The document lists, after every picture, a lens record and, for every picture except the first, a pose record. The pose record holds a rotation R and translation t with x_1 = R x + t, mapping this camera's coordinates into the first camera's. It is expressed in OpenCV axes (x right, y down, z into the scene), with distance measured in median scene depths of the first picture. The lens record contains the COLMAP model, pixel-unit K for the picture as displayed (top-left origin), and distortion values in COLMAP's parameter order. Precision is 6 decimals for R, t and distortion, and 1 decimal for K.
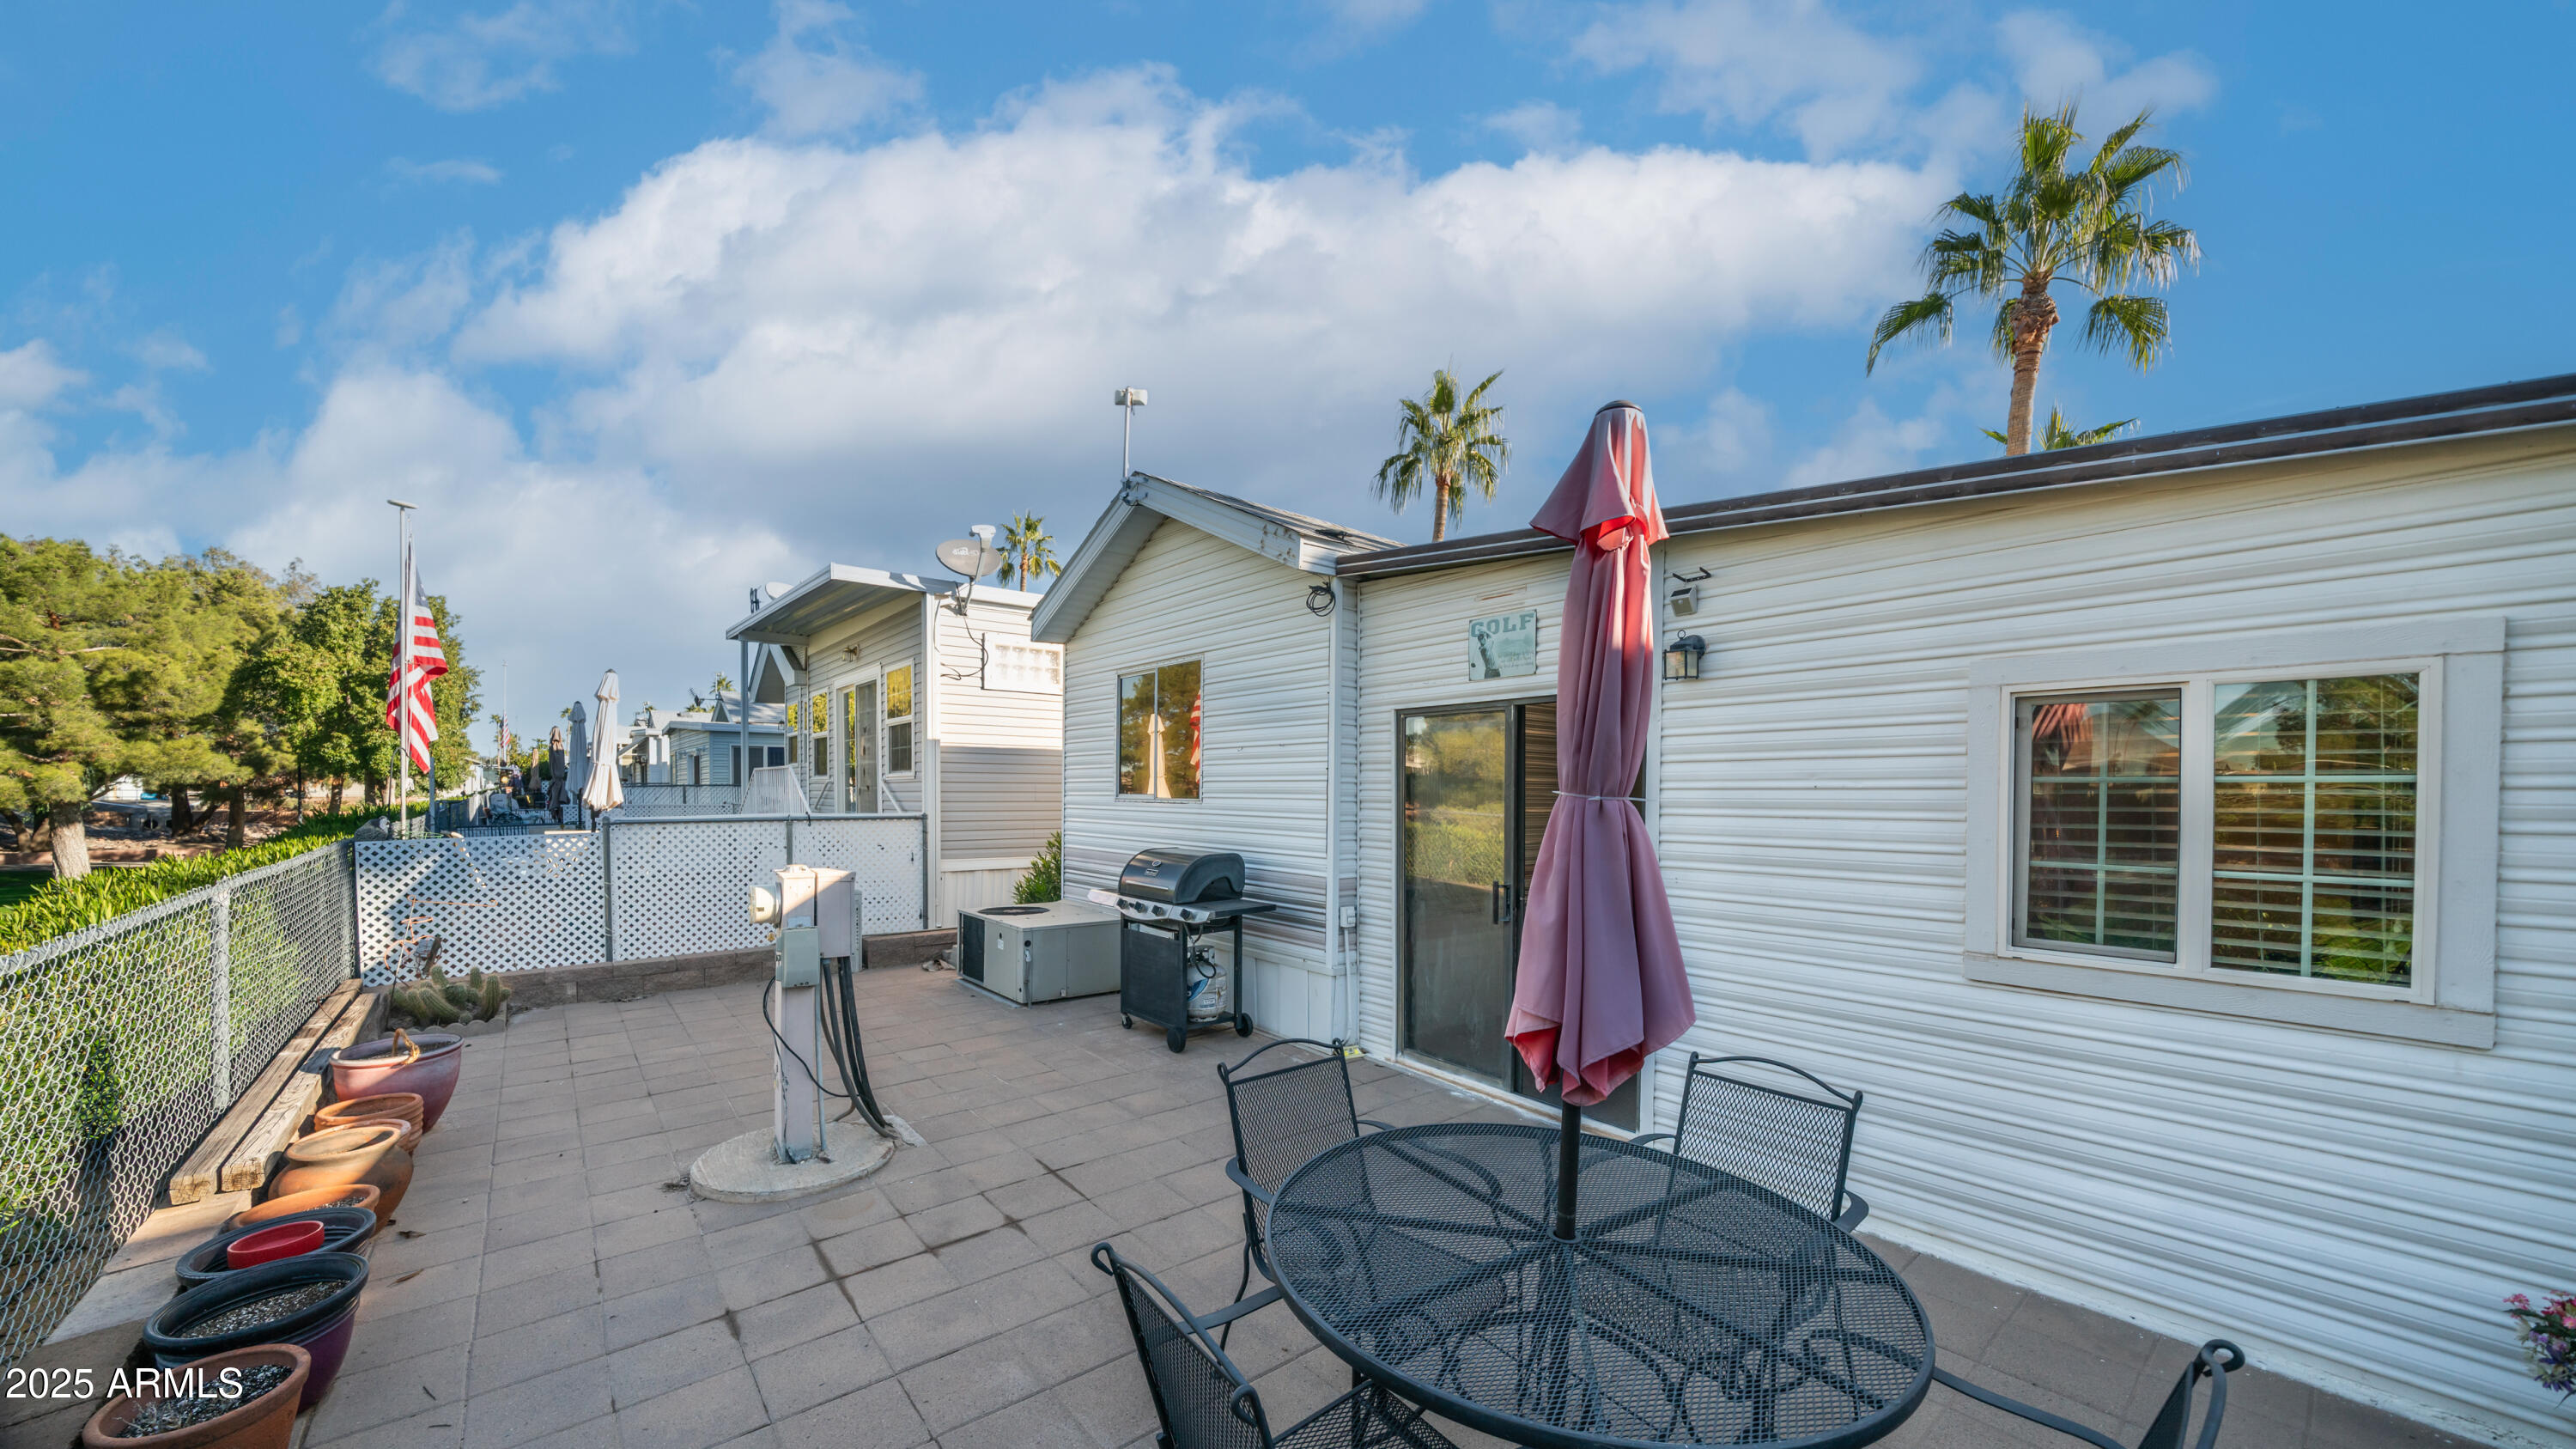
lens RADIAL K [[884.7, 0, 1245.1], [0, 884.7, 805.4], [0, 0, 1]] dist [0.000895, -0.000245]
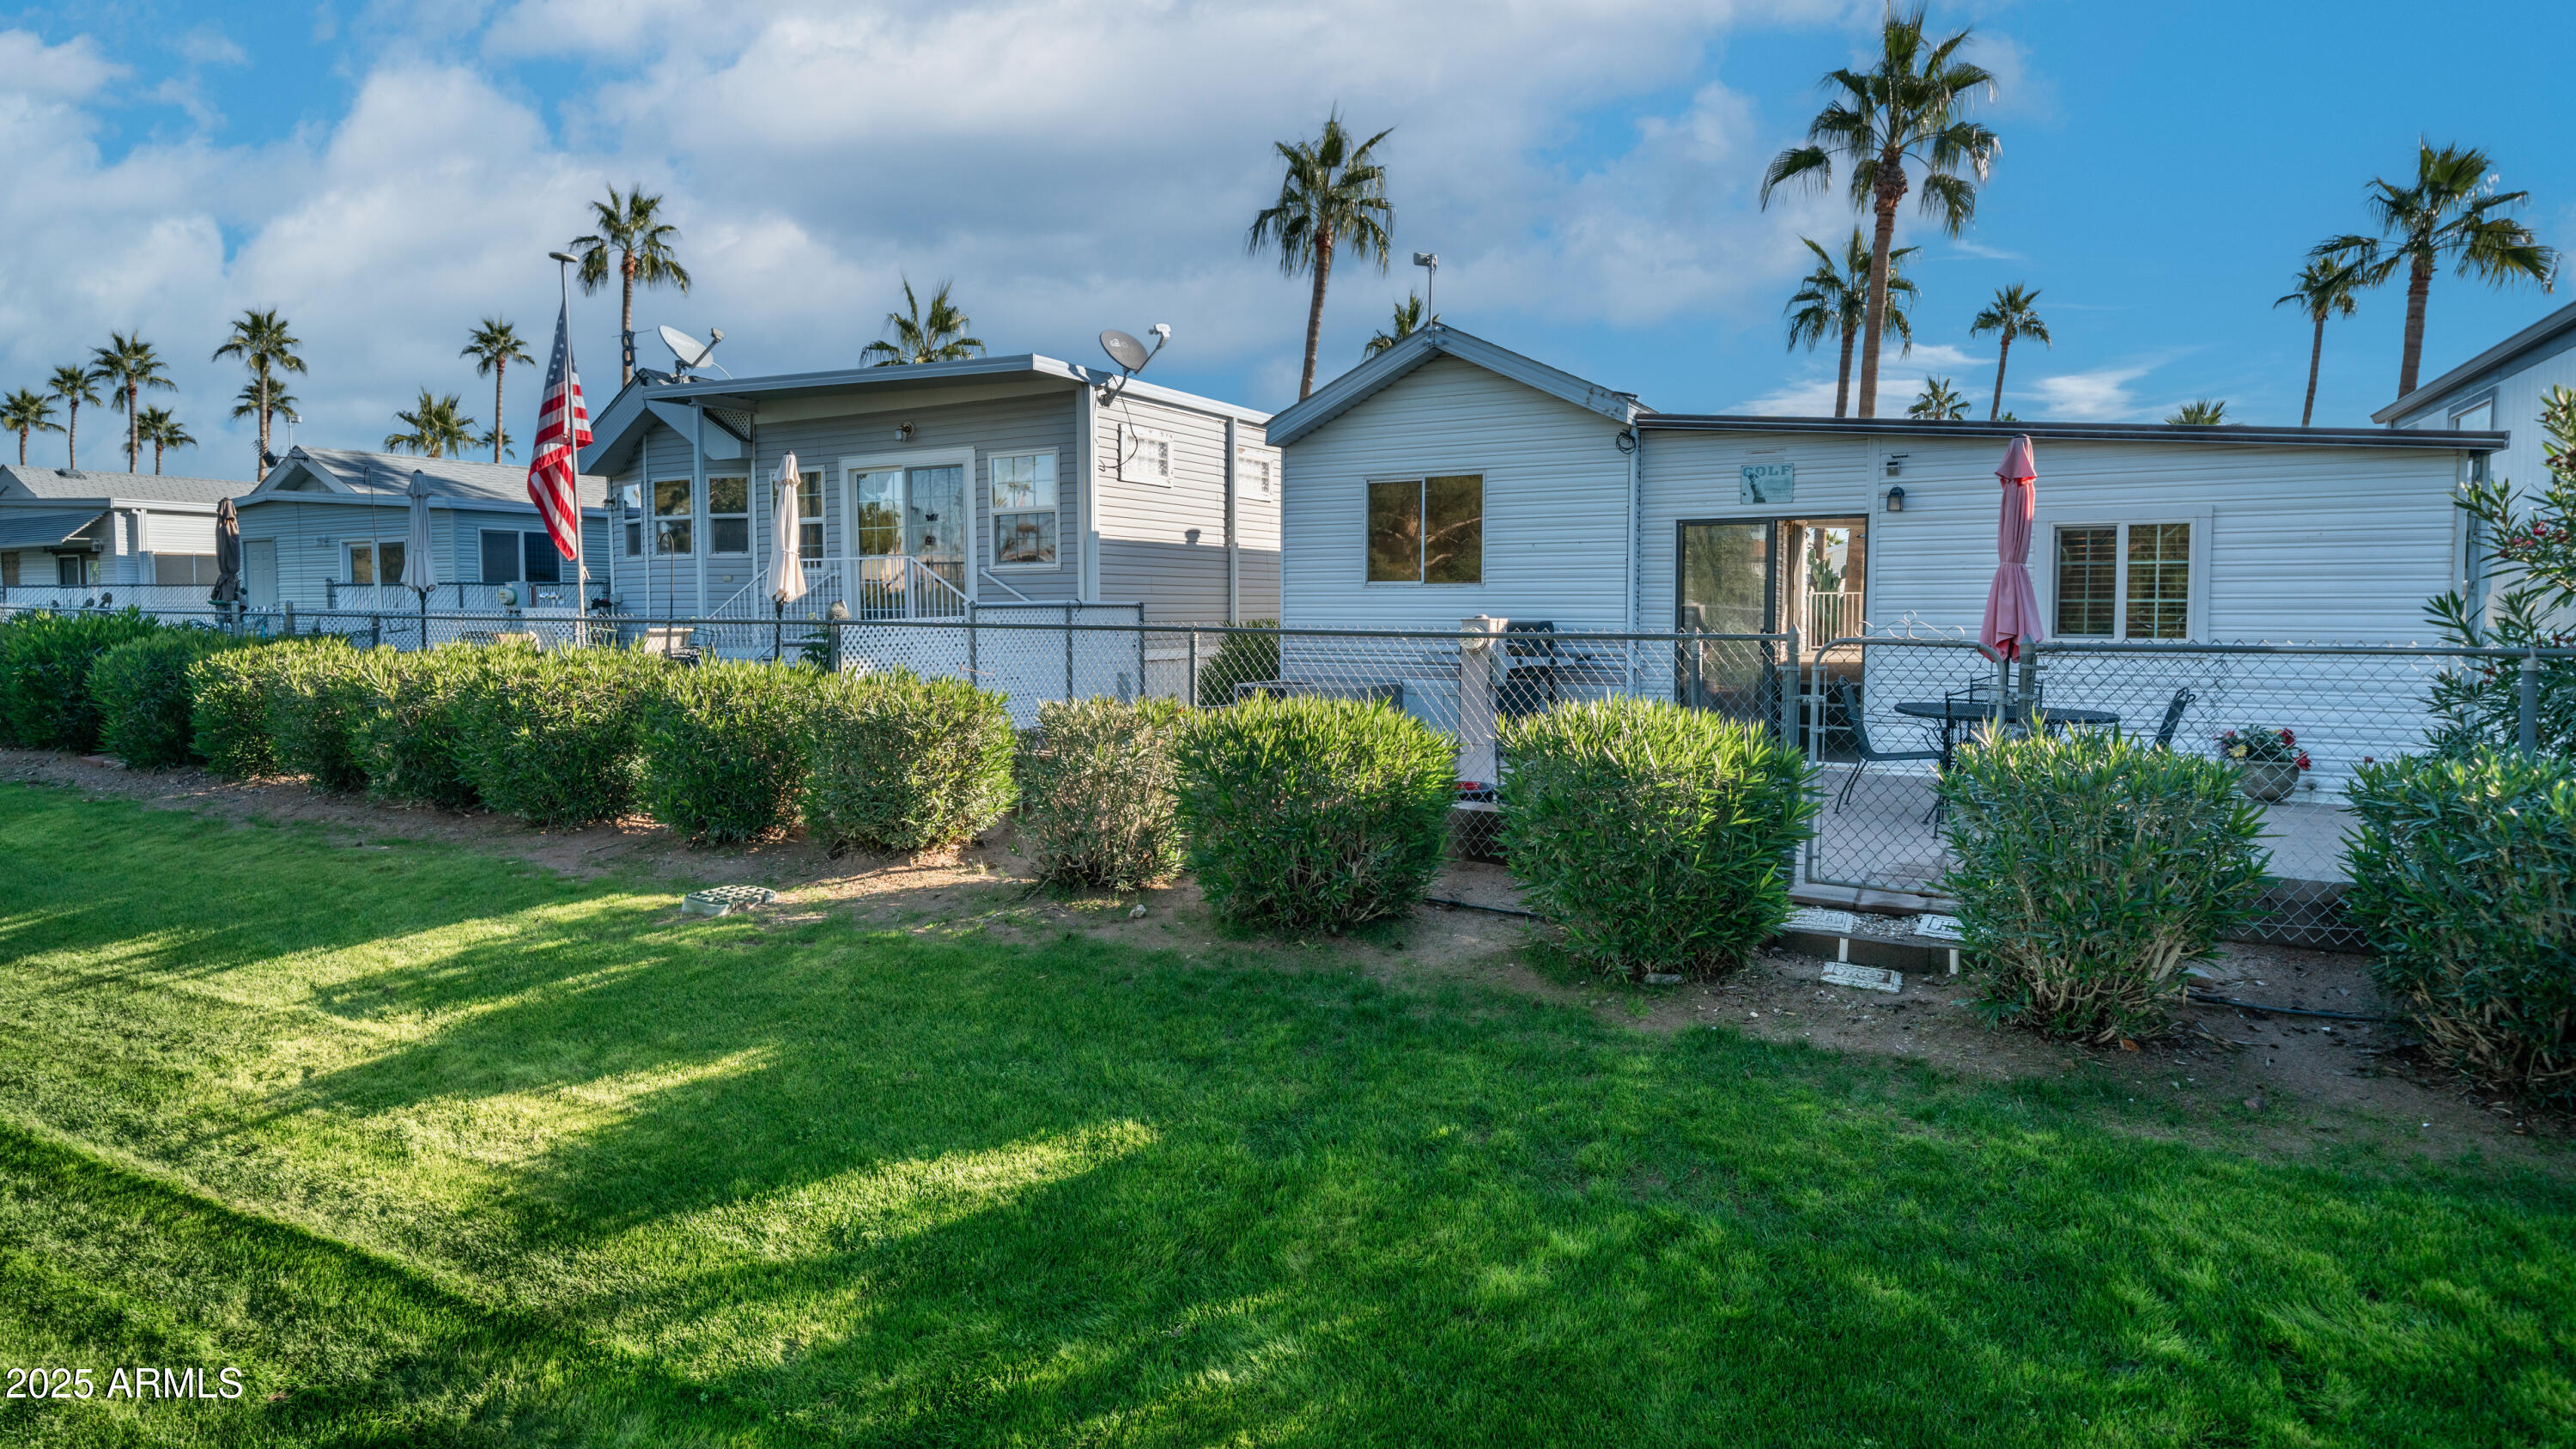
lens RADIAL K [[1324.8, 0, 1240.7], [0, 1324.8, 659.9], [0, 0, 1]] dist [0.013799, -0.001108]
pose [[0.932242, -0.019131, 0.361330, -0.623212], [0.011315, 0.999654, 0.023734, 0.030536], [-0.361659, -0.018038, 0.932136, -0.382869]]
